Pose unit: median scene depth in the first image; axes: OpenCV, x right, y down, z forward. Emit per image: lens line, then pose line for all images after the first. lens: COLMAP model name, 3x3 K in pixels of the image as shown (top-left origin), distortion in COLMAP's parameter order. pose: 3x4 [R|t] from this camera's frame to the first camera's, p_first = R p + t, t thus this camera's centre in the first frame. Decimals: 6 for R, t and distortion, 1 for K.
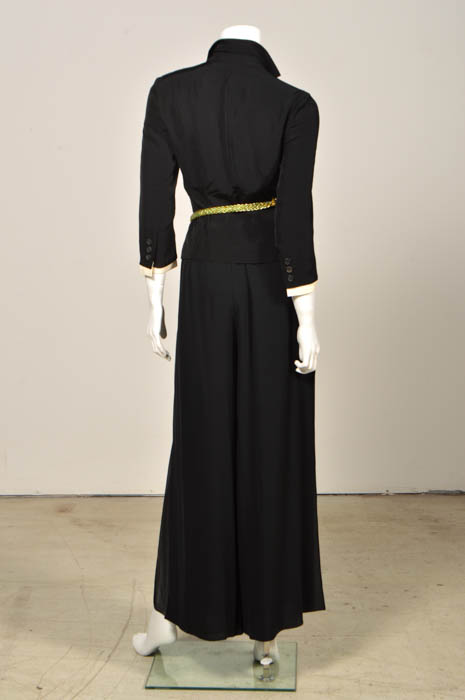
lens RADIAL K [[1544.1, 0, 232.5], [0, 1544.1, 350.0], [0, 0, 1]] dist [0.013463, -0.031445]
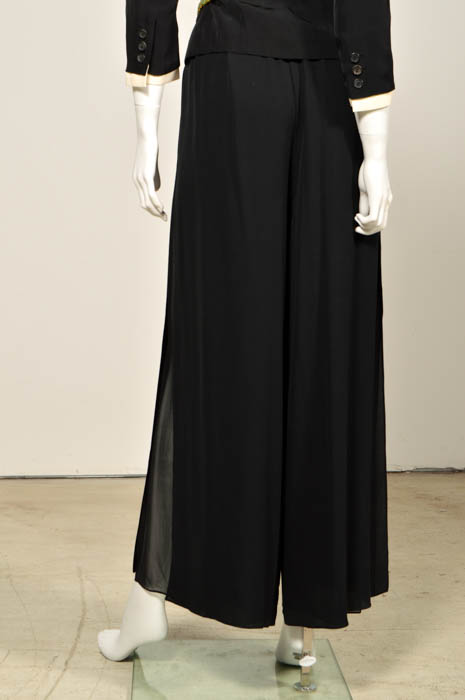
lens RADIAL K [[1462.2, 0, 232.5], [0, 1462.2, 350.0], [0, 0, 1]] dist [0.033806, -0.202271]
pose [[0.994545, 0.000338, 0.104309, -0.080578], [0.003741, 0.999236, -0.038911, 0.091226], [-0.104242, 0.039089, 0.993783, 0.364123]]
